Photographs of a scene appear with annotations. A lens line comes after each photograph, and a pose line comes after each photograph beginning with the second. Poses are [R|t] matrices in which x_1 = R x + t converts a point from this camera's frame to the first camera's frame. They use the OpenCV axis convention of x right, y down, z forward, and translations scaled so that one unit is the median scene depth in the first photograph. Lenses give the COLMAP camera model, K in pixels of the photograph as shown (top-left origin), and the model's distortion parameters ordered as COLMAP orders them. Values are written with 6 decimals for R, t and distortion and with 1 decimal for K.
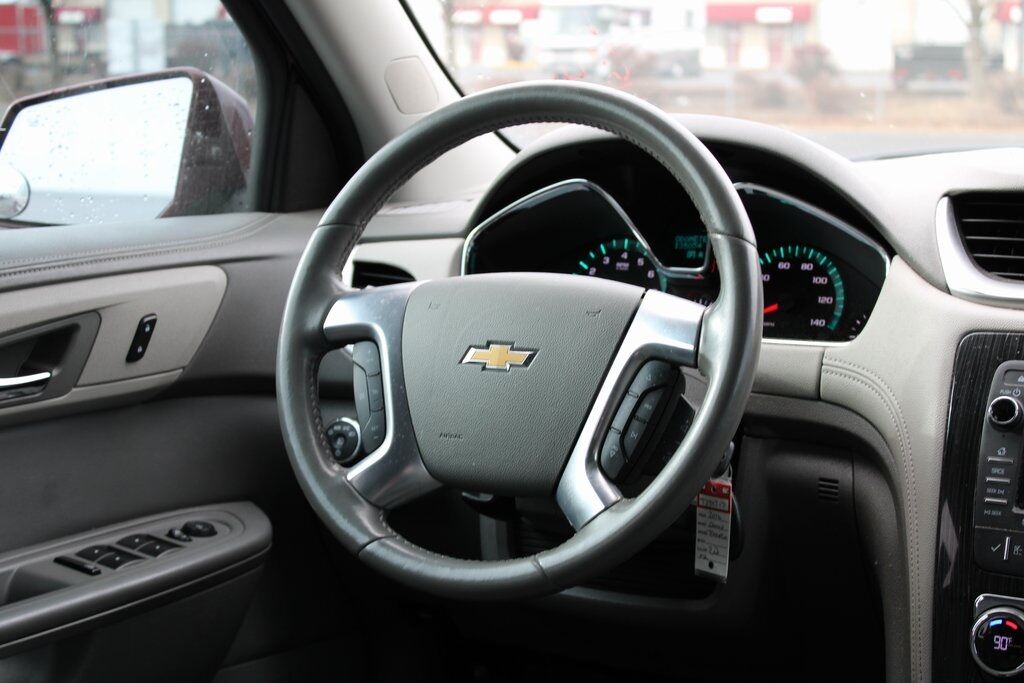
lens RADIAL K [[1812.0, 0, 520.3], [0, 1812.0, 338.0], [0, 0, 1]] dist [0.045869, 0.000000]
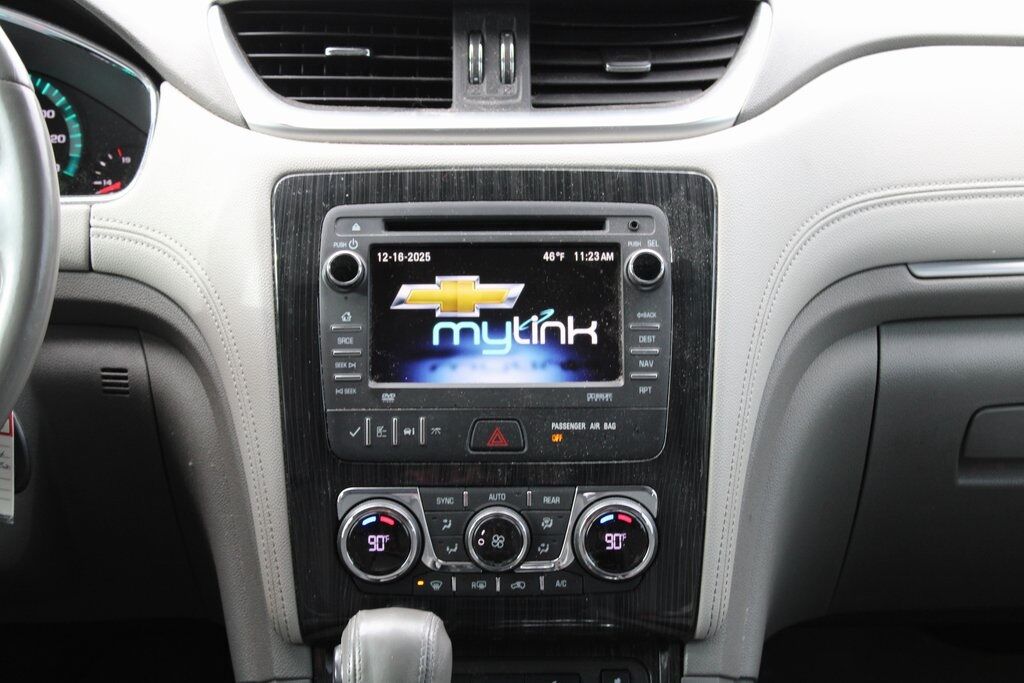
lens RADIAL K [[1907.1, 0, 511.8], [0, 1907.1, 340.5], [0, 0, 1]] dist [0.069916, 0.000000]
pose [[0.864072, -0.136091, 0.484623, -0.082869], [0.076726, 0.987118, 0.140400, -0.037968], [-0.497487, -0.084133, 0.863382, 0.173660]]
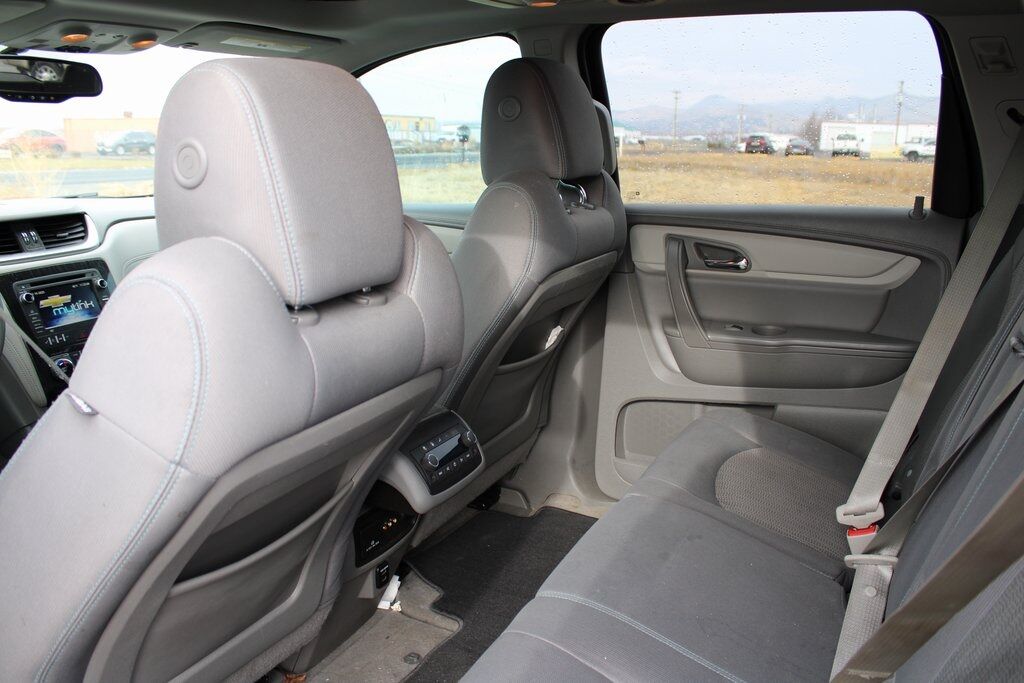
lens RADIAL K [[863.1, 0, 516.3], [0, 863.1, 351.1], [0, 0, 1]] dist [-0.143707, 0.123671]
pose [[-0.050072, -0.260672, 0.964128, -0.929500], [0.137089, 0.954408, 0.265164, -0.107975], [-0.989292, 0.145449, -0.012054, 0.217767]]
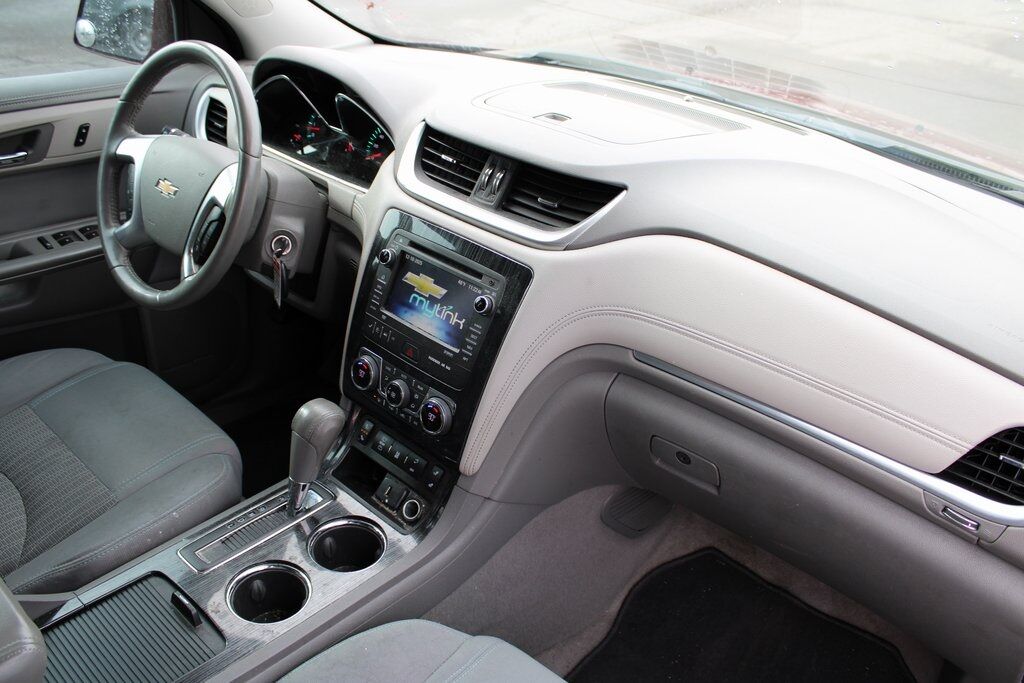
lens RADIAL K [[863.1, 0, 511.3], [0, 863.1, 338.5], [0, 0, 1]] dist [-0.143707, 0.123671]
pose [[0.974758, 0.167548, -0.147562, 0.462006], [-0.104186, 0.925910, 0.363091, -0.187547], [0.197465, -0.338552, 0.919995, 0.151331]]
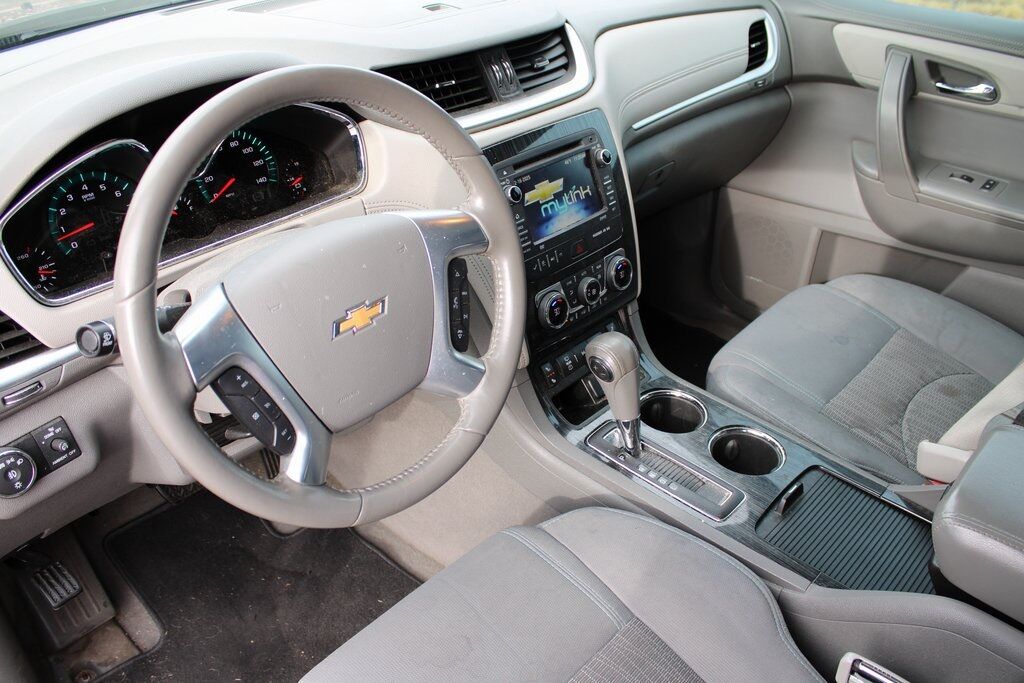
lens RADIAL K [[863.1, 0, 507.0], [0, 863.1, 339.1], [0, 0, 1]] dist [-0.143707, 0.123671]
pose [[0.236124, -0.529388, 0.814858, -0.402296], [0.130577, 0.848251, 0.513245, -0.224054], [-0.962910, -0.014787, 0.269418, 0.673797]]
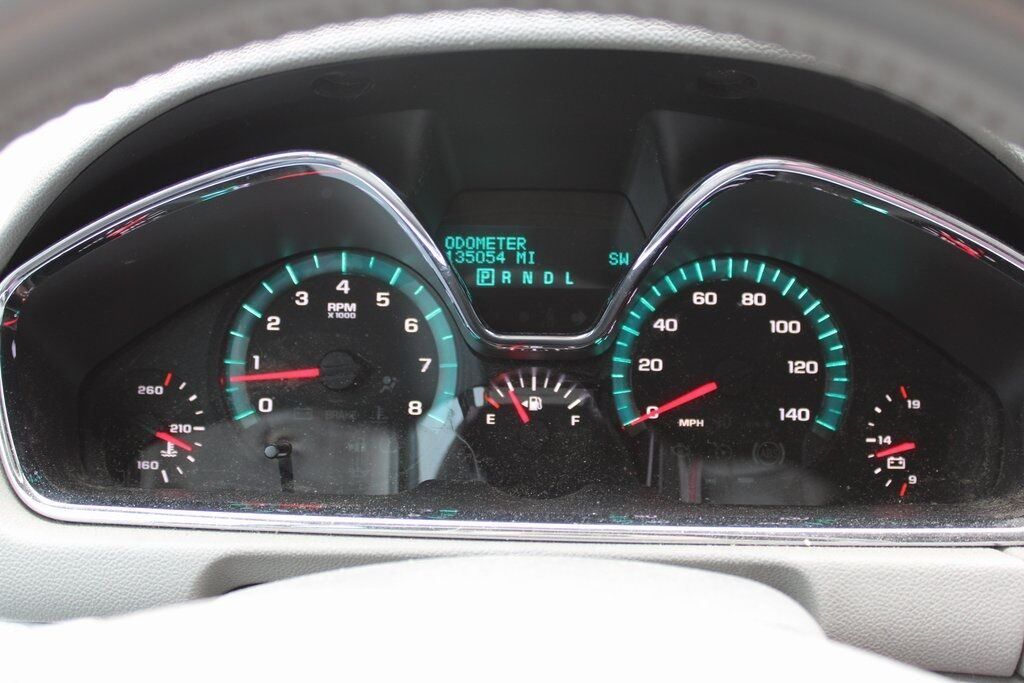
lens RADIAL K [[1484.5, 0, 510.6], [0, 1484.5, 342.1], [0, 0, 1]] dist [-0.019984, 0.000000]
pose [[0.881913, -0.130509, 0.452986, -0.092090], [0.053609, 0.982446, 0.178680, -0.110375], [-0.468354, -0.133296, 0.873428, 0.714170]]
